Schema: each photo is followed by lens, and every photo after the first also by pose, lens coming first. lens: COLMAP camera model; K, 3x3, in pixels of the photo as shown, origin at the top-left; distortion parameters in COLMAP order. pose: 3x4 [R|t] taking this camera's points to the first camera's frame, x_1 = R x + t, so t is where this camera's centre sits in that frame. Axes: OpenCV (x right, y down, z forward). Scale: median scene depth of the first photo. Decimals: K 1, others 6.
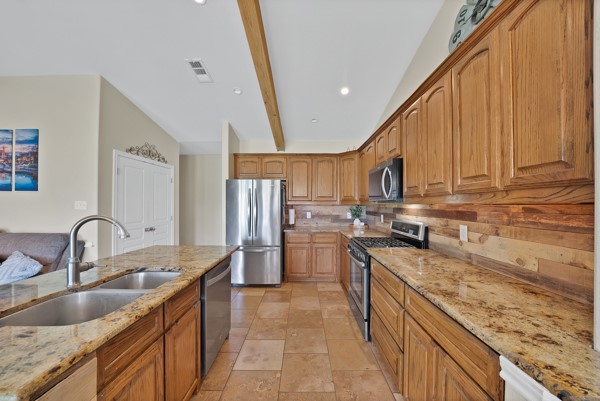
lens RADIAL K [[216.3, 0, 297.5], [0, 216.3, 202.5], [0, 0, 1]] dist [-0.012283, 0.000137]
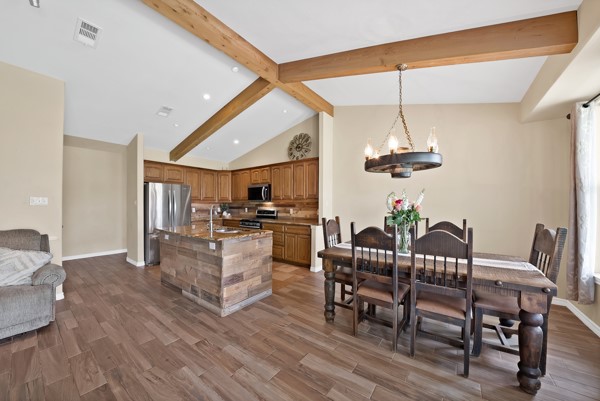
lens RADIAL K [[216.3, 0, 297.5], [0, 216.3, 202.5], [0, 0, 1]] dist [-0.012283, 0.000137]
pose [[0.604181, 0.005758, 0.796827, -1.371471], [-0.008668, 0.999962, -0.000654, 0.010711], [-0.796800, -0.006512, 0.604208, -0.805935]]
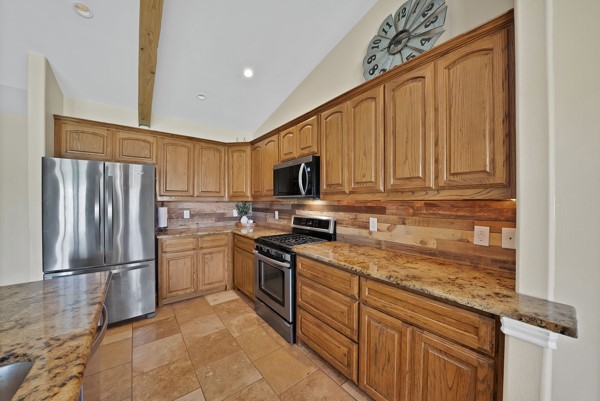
lens RADIAL K [[220.1, 0, 300.0], [0, 220.1, 200.5], [0, 0, 1]] dist [-0.014643, -0.000044]
pose [[0.784515, 0.001319, 0.620108, -0.250232], [-0.005337, 0.999975, 0.004624, 0.003482], [-0.620086, -0.006937, 0.784503, 0.224092]]
